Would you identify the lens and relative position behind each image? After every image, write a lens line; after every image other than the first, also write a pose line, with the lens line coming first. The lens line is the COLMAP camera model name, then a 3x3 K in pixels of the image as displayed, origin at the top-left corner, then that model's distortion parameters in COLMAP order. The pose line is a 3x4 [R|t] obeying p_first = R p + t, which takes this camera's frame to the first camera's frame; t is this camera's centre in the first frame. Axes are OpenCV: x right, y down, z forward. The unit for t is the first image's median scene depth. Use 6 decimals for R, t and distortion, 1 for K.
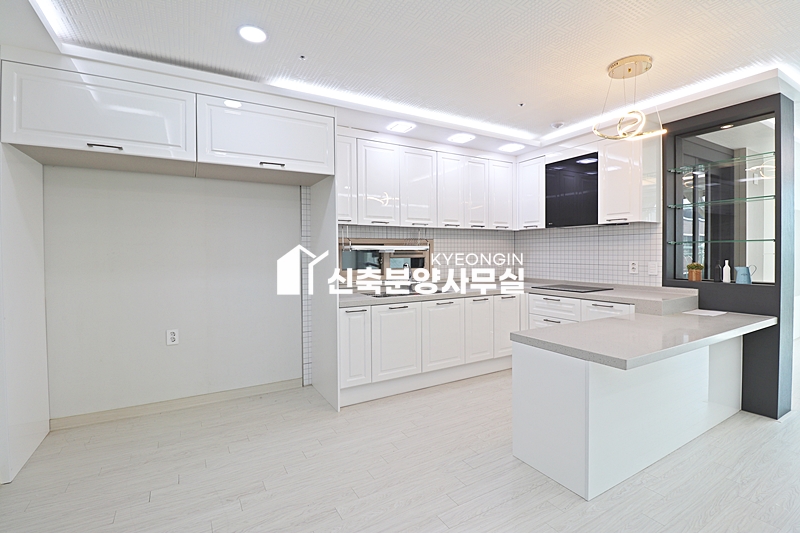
lens RADIAL K [[367.2, 0, 399.1], [0, 367.2, 259.4], [0, 0, 1]] dist [-0.004102, -0.010568]
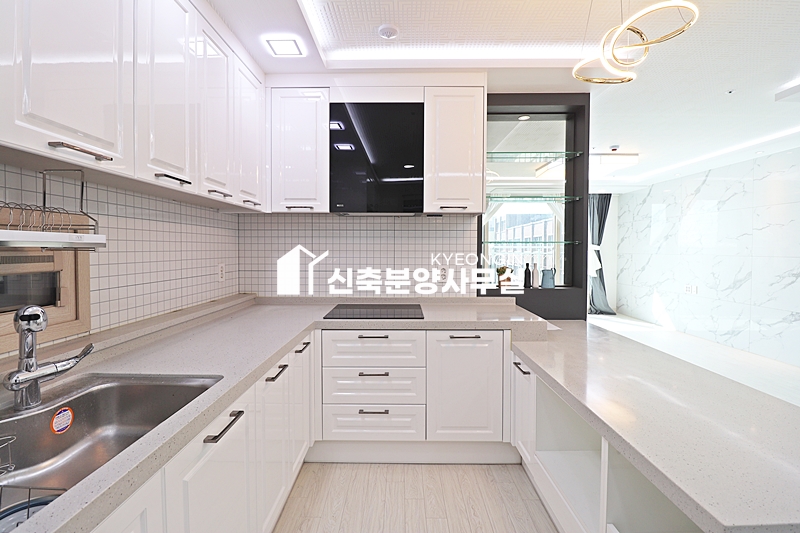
lens RADIAL K [[367.2, 0, 399.1], [0, 367.2, 259.4], [0, 0, 1]] dist [-0.004102, -0.010568]
pose [[0.510213, -0.017153, 0.859877, -0.066040], [0.008171, 0.999853, 0.015096, -0.024473], [-0.860009, -0.000676, 0.510278, 0.819178]]
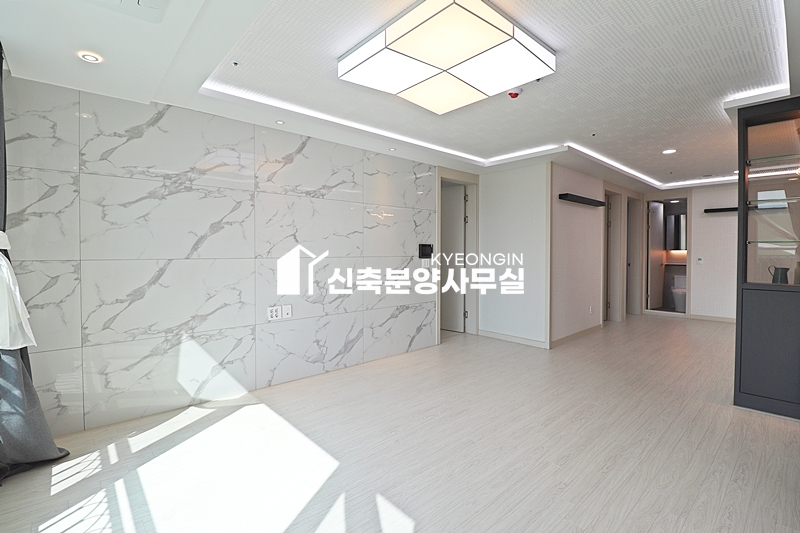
lens RADIAL K [[367.2, 0, 399.1], [0, 367.2, 259.4], [0, 0, 1]] dist [-0.004102, -0.010568]
pose [[-0.979549, 0.012512, -0.200817, 2.136813], [0.005267, 0.999317, 0.036568, -0.043525], [0.201137, 0.034762, -0.978946, 1.713145]]
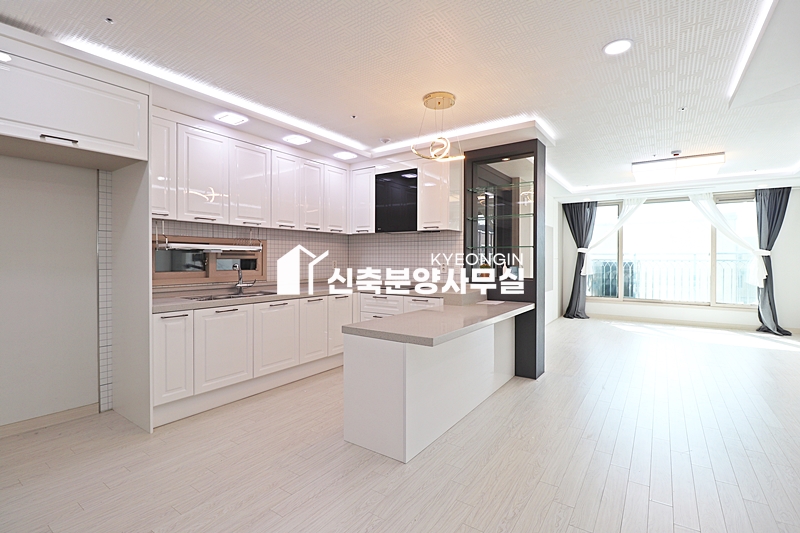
lens RADIAL K [[367.2, 0, 399.1], [0, 367.2, 259.4], [0, 0, 1]] dist [-0.004102, -0.010568]
pose [[0.904609, 0.007223, 0.426181, -0.003446], [-0.002168, 0.999921, -0.012346, 0.010374], [-0.426237, 0.010245, 0.904554, -0.028680]]
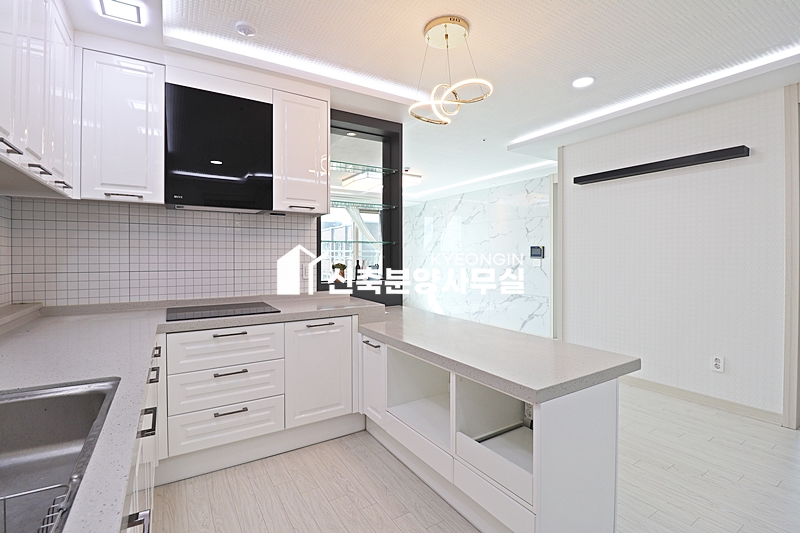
lens RADIAL K [[367.2, 0, 399.1], [0, 367.2, 259.4], [0, 0, 1]] dist [-0.004102, -0.010568]
pose [[-0.029404, -0.003943, 0.999560, -0.178252], [0.016915, 0.999847, 0.004442, -0.003364], [-0.999424, 0.017038, -0.029333, 0.922821]]
